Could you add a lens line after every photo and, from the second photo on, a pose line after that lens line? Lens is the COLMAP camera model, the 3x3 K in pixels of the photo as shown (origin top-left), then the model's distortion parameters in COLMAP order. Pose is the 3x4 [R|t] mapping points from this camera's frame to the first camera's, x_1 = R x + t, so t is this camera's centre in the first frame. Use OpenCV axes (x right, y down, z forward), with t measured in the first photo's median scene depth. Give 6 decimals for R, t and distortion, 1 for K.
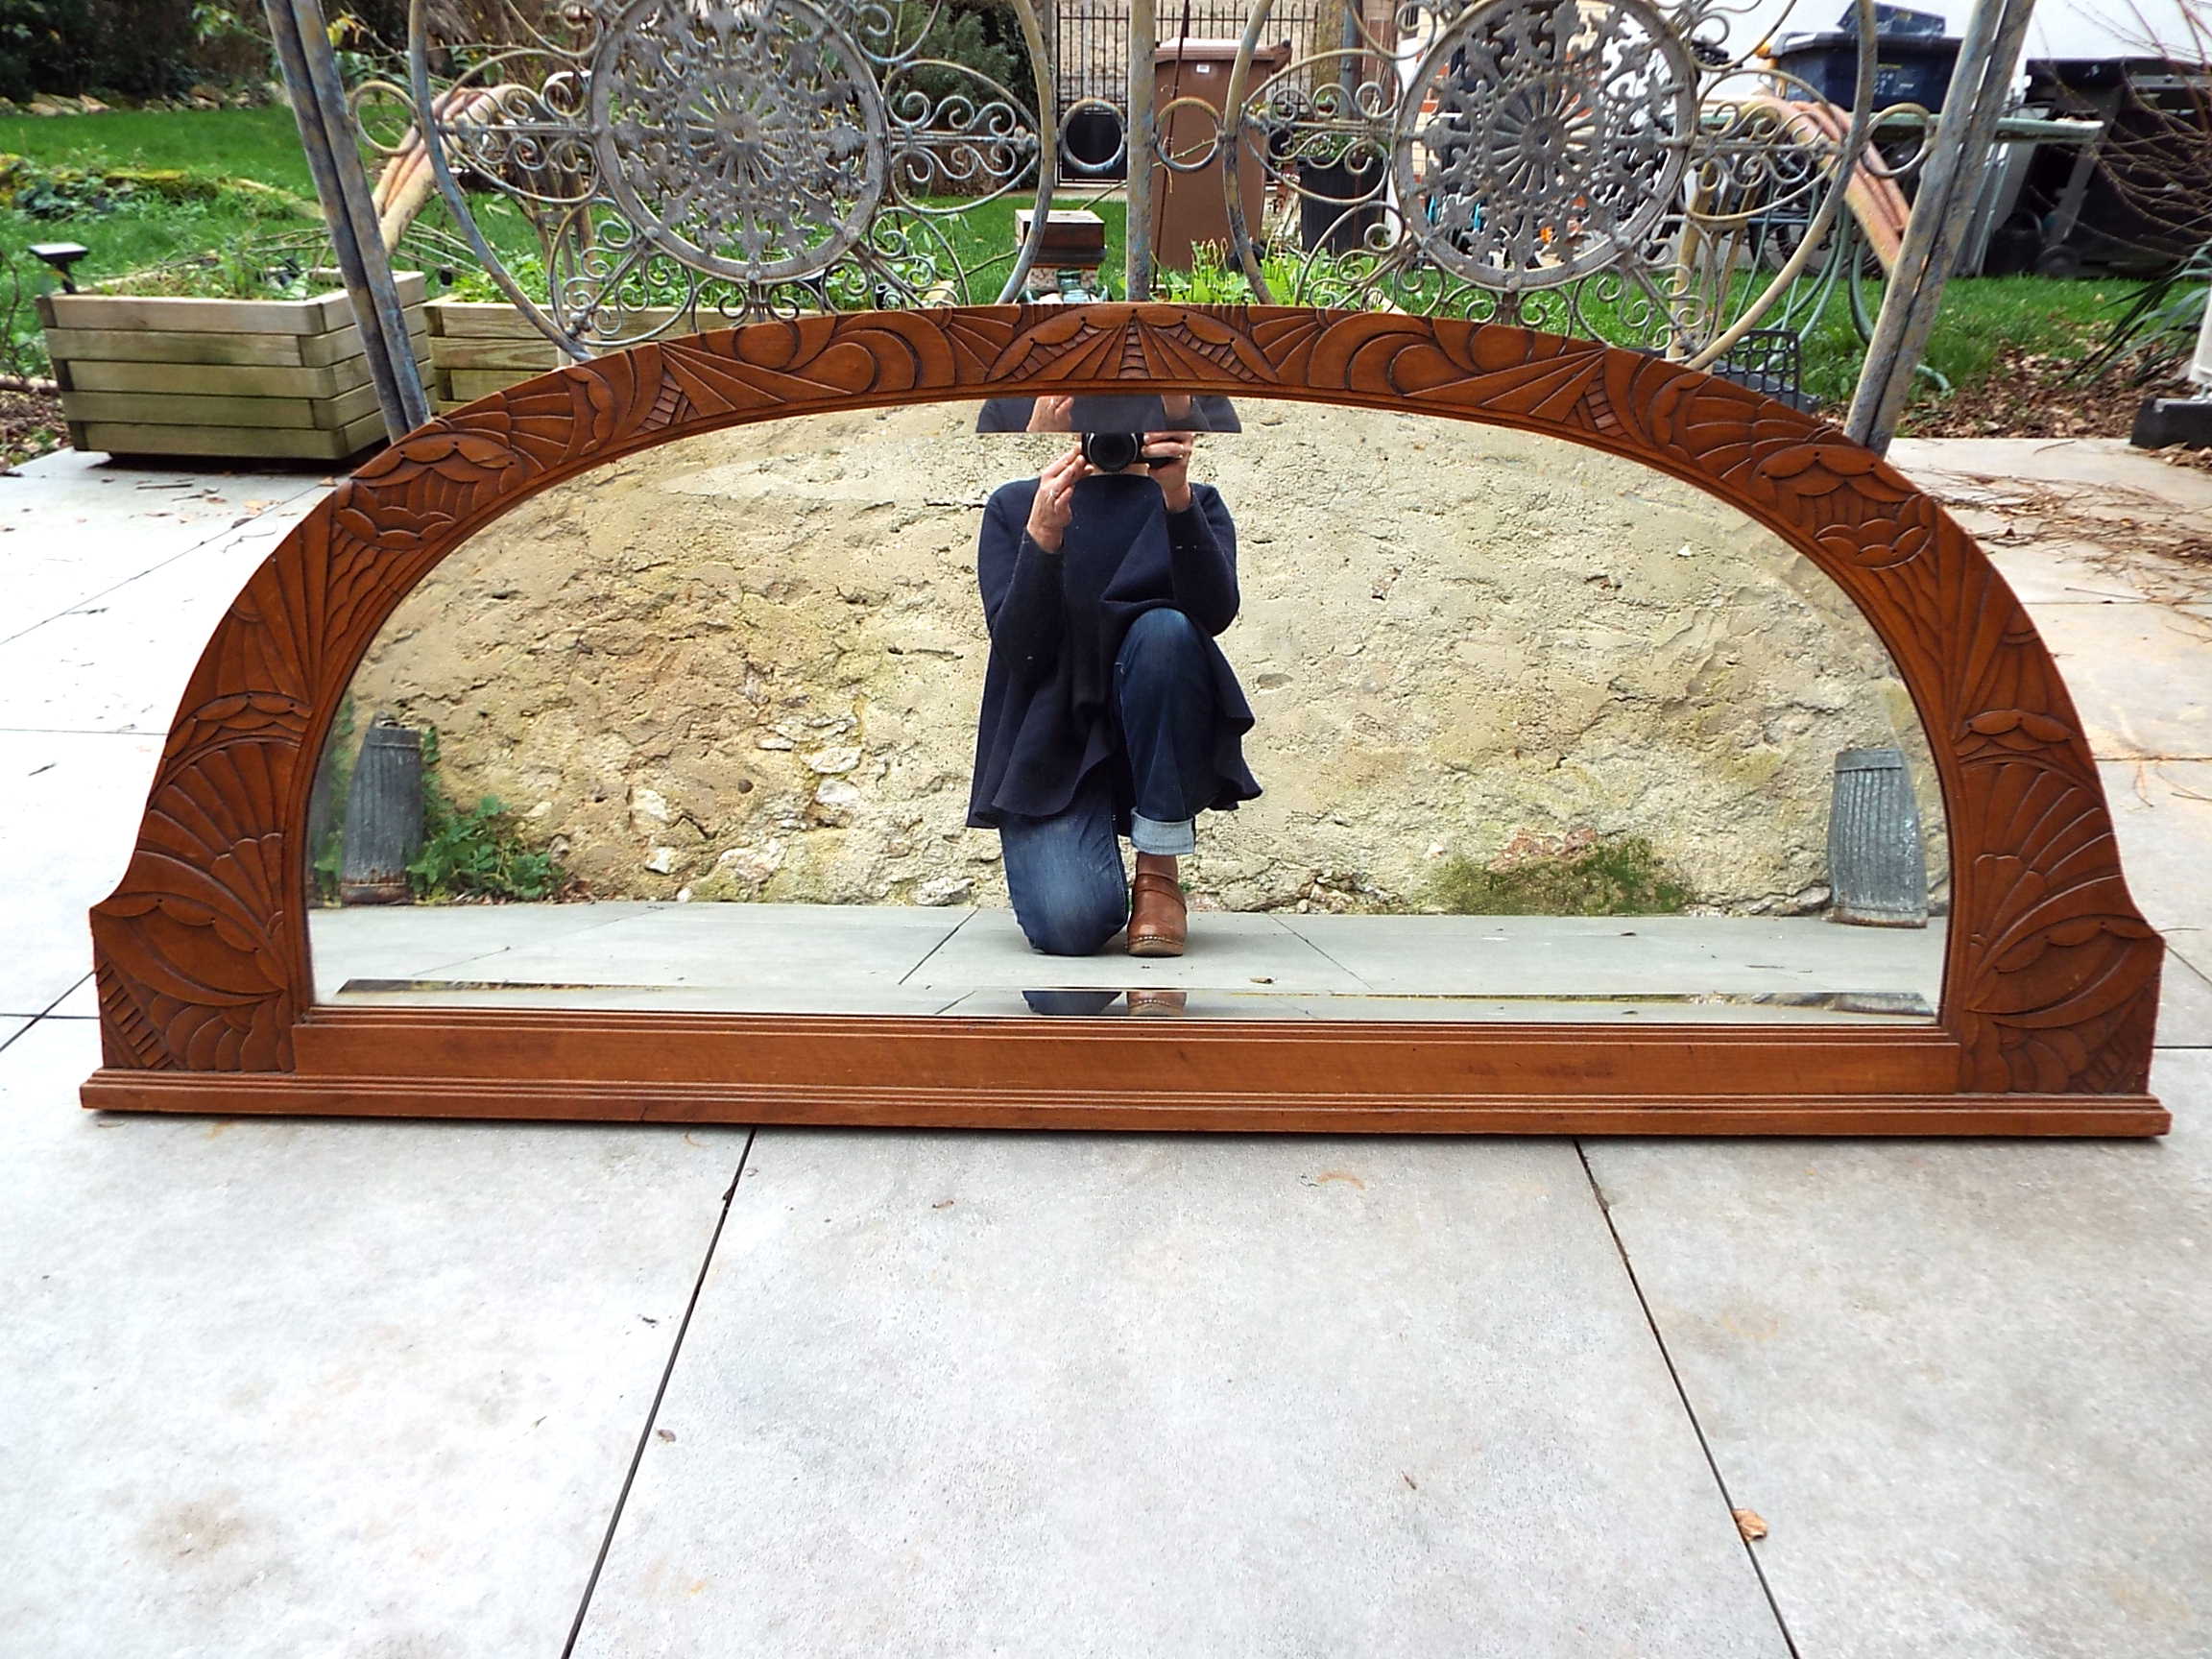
lens RADIAL K [[1604.8, 0, 1106.0], [0, 1604.8, 829.5], [0, 0, 1]] dist [-0.003054, 0.000382]
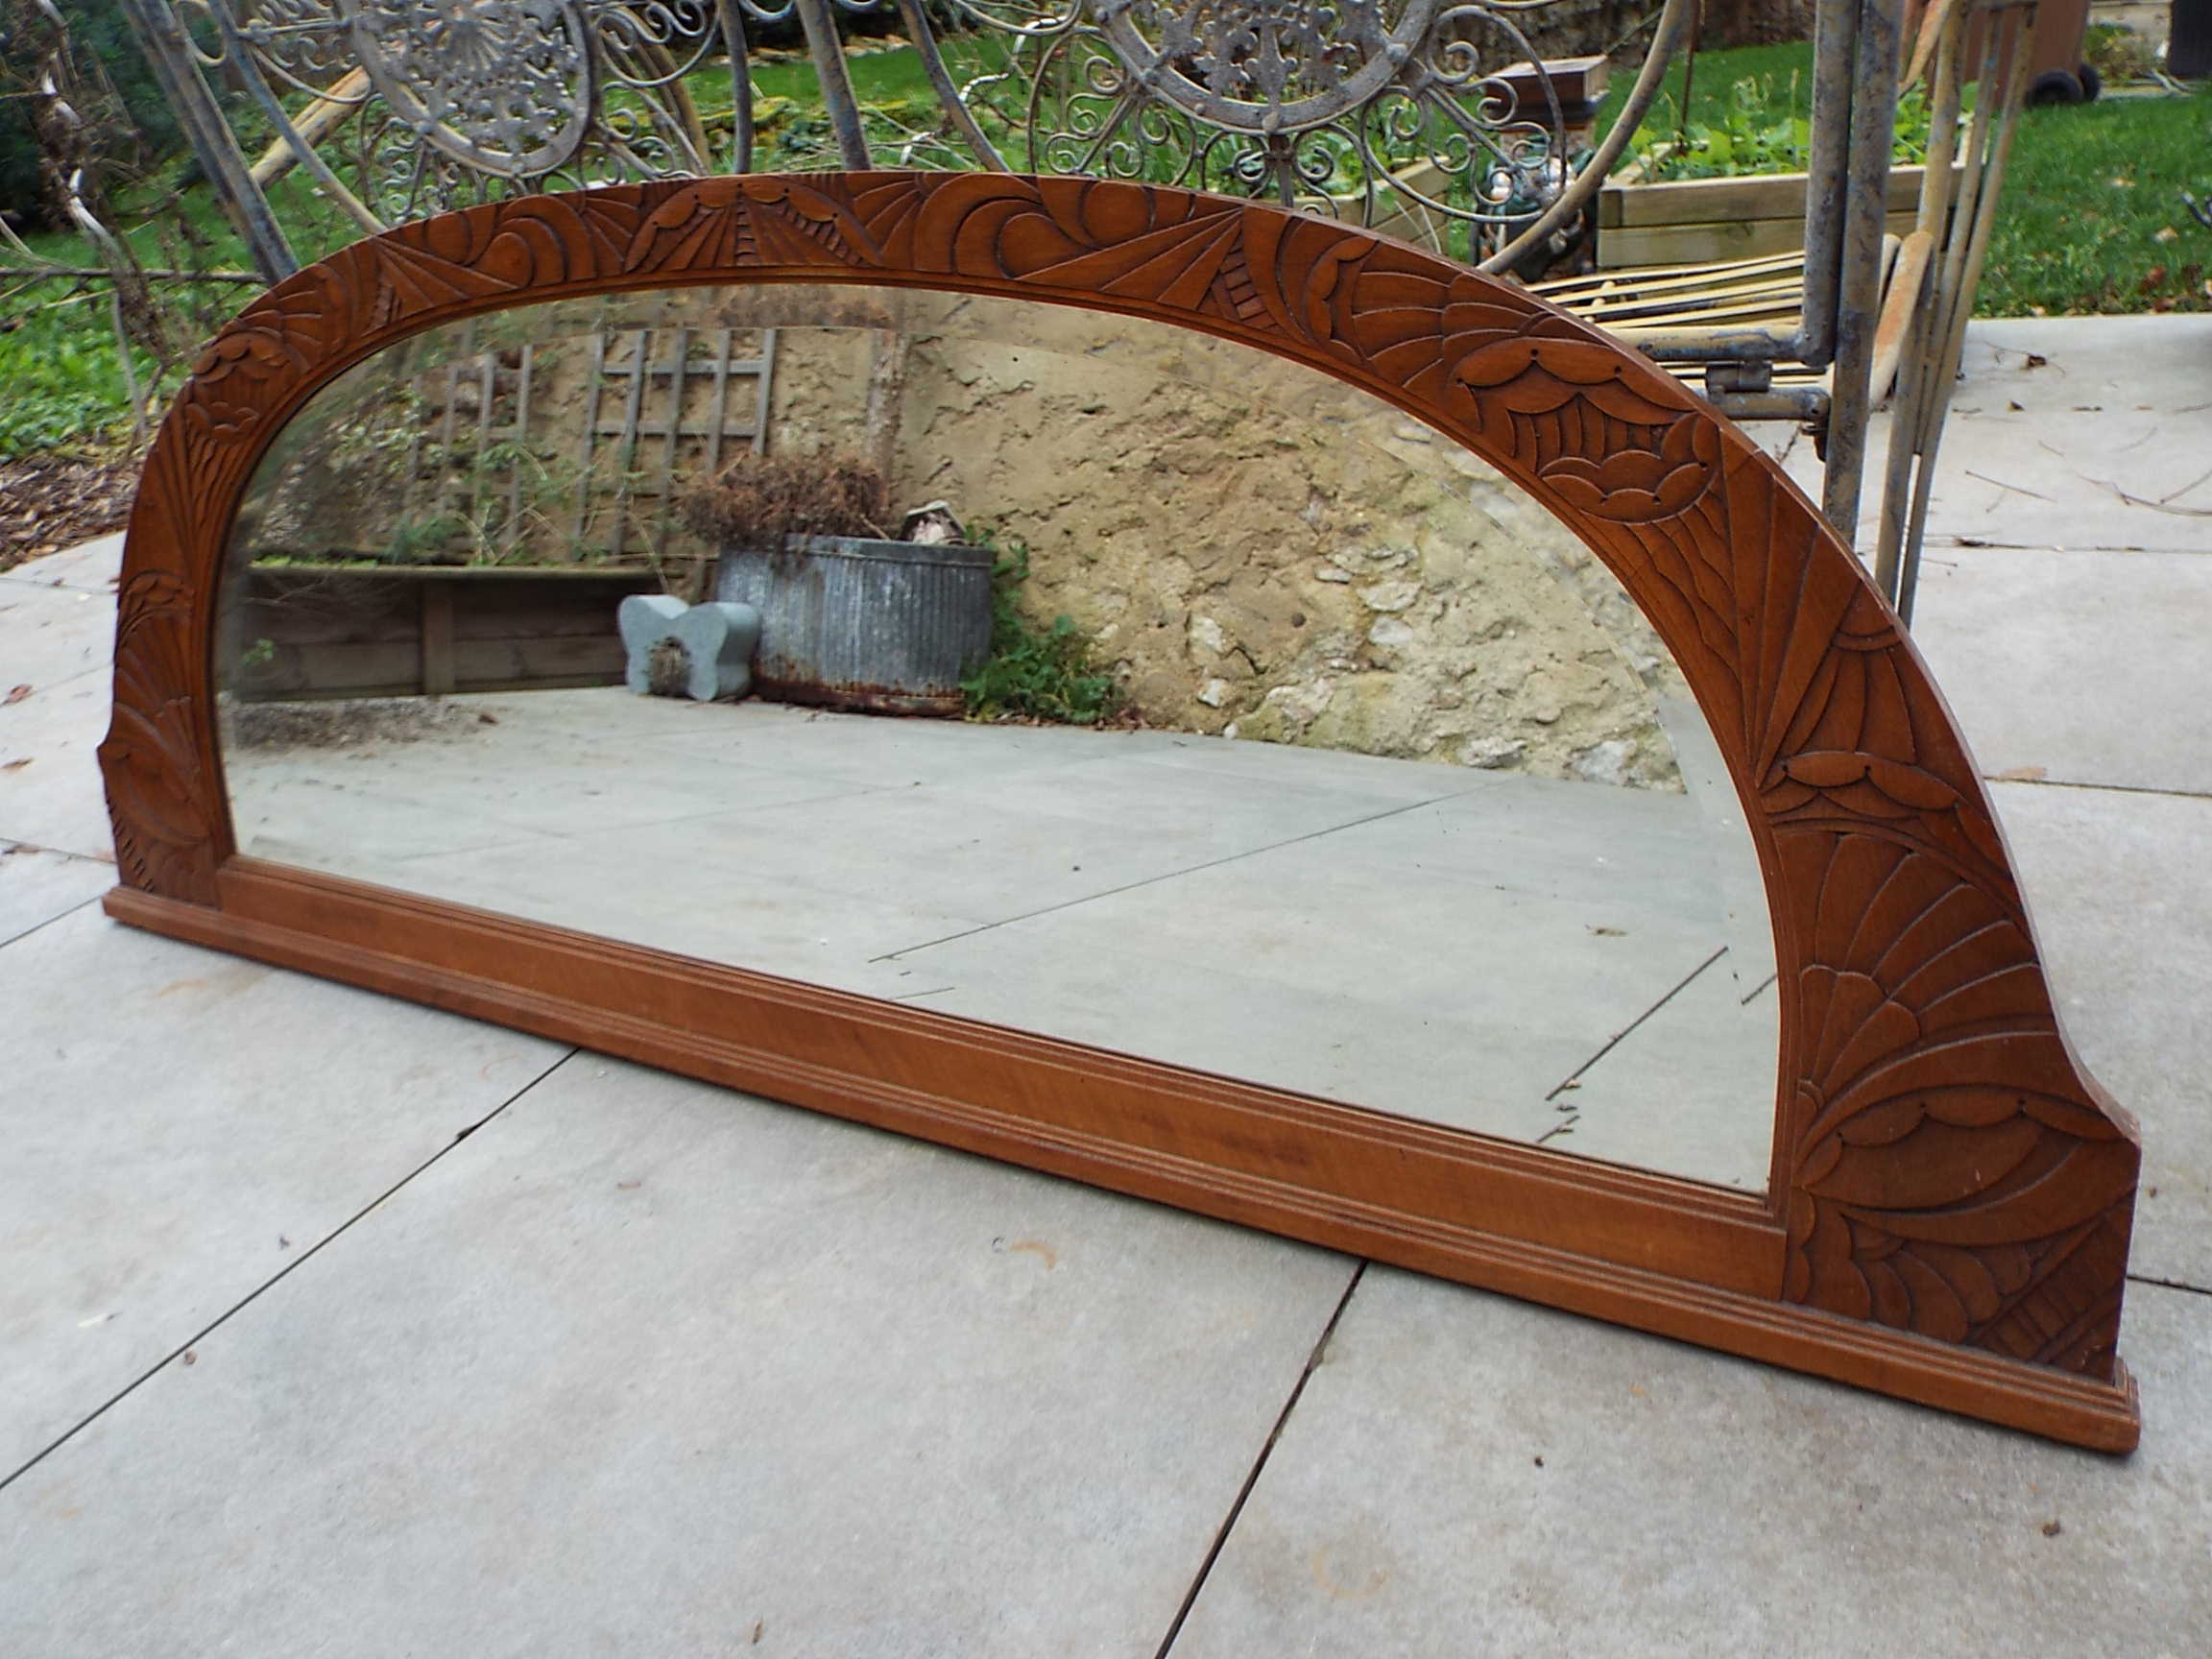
lens RADIAL K [[1710.6, 0, 1070.7], [0, 1710.6, 817.7], [0, 0, 1]] dist [0.037163, 0.005714]
pose [[0.889553, 0.104792, -0.444651, 0.625051], [-0.058921, 0.991524, 0.115799, -0.114911], [0.453016, -0.076810, 0.888187, 0.264871]]
